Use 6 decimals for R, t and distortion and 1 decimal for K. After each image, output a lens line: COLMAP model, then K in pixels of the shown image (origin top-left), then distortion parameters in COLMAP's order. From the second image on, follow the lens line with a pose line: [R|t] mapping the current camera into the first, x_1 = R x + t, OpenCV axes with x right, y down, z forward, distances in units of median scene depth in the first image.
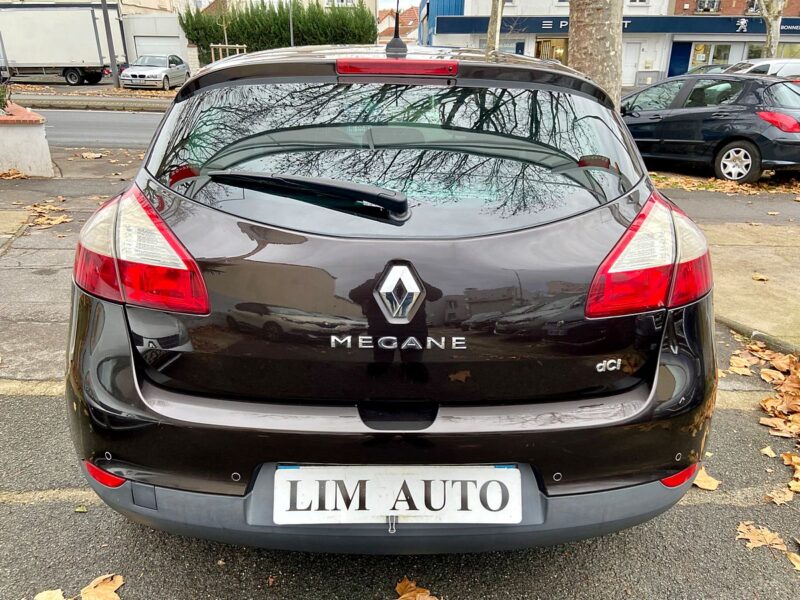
lens RADIAL K [[622.9, 0, 400.3], [0, 622.9, 295.9], [0, 0, 1]] dist [0.082586, -0.087713]
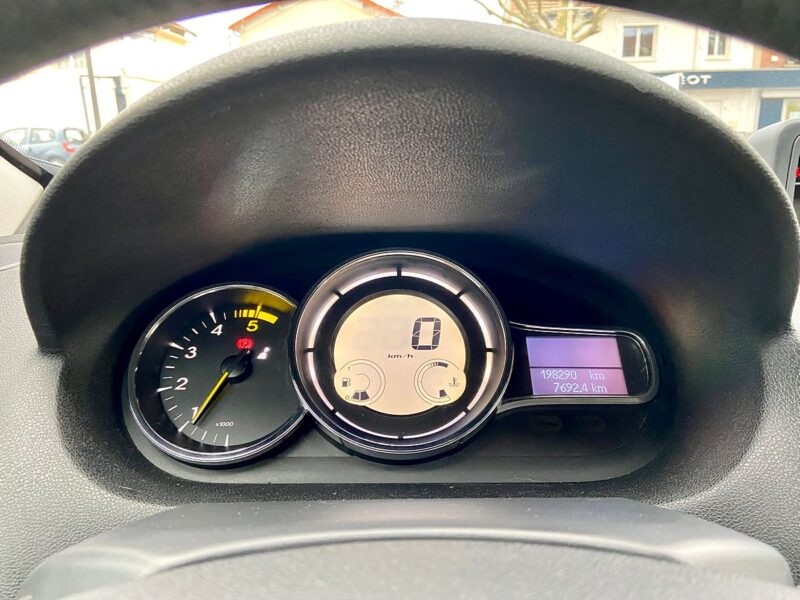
lens RADIAL K [[622.9, 0, 395.5], [0, 622.9, 285.7], [0, 0, 1]] dist [0.082586, -0.087713]
pose [[0.998685, -0.018055, -0.047983, -0.024356], [0.011753, 0.991640, -0.128503, -0.047454], [0.049902, 0.127770, 0.990548, 0.164356]]
